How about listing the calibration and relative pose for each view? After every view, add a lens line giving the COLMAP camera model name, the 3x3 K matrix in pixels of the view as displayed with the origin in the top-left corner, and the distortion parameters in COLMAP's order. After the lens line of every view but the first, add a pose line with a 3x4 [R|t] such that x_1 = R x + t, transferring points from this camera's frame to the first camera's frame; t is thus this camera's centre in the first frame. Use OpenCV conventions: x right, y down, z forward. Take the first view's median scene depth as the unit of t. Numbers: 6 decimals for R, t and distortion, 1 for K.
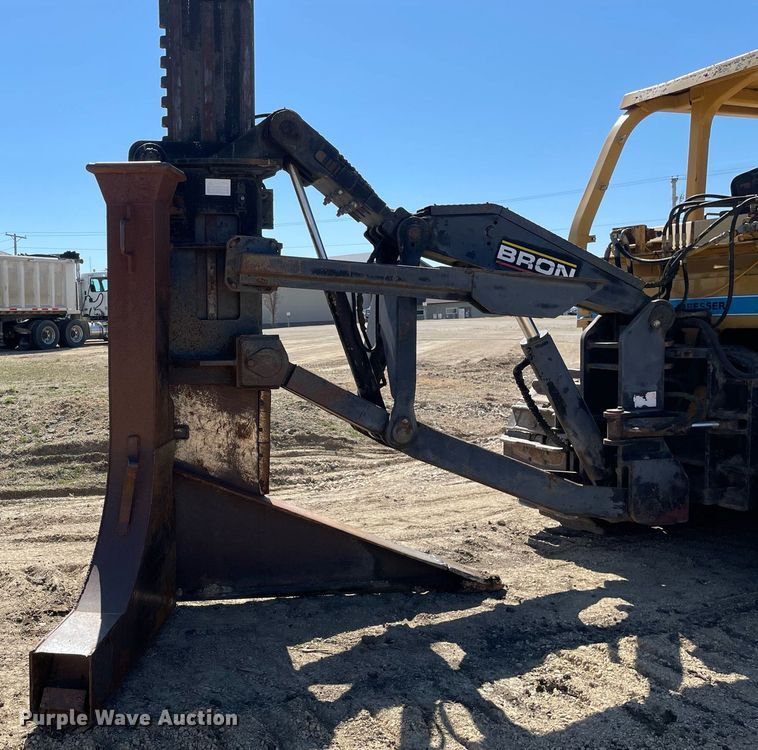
lens RADIAL K [[728.4, 0, 265.8], [0, 728.4, 384.4], [0, 0, 1]] dist [0.088963, -0.110998]
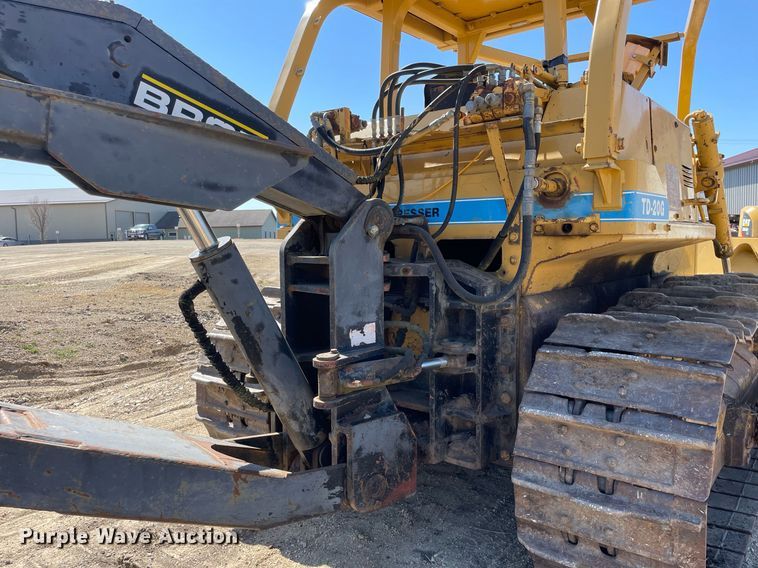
lens RADIAL K [[567.2, 0, 378.3], [0, 567.2, 277.2], [0, 0, 1]] dist [0.057407, -0.058822]
pose [[0.845645, -0.018036, 0.533441, 0.234584], [0.029762, 0.999467, -0.013388, -0.028453], [-0.532915, 0.027198, 0.845731, 0.531493]]
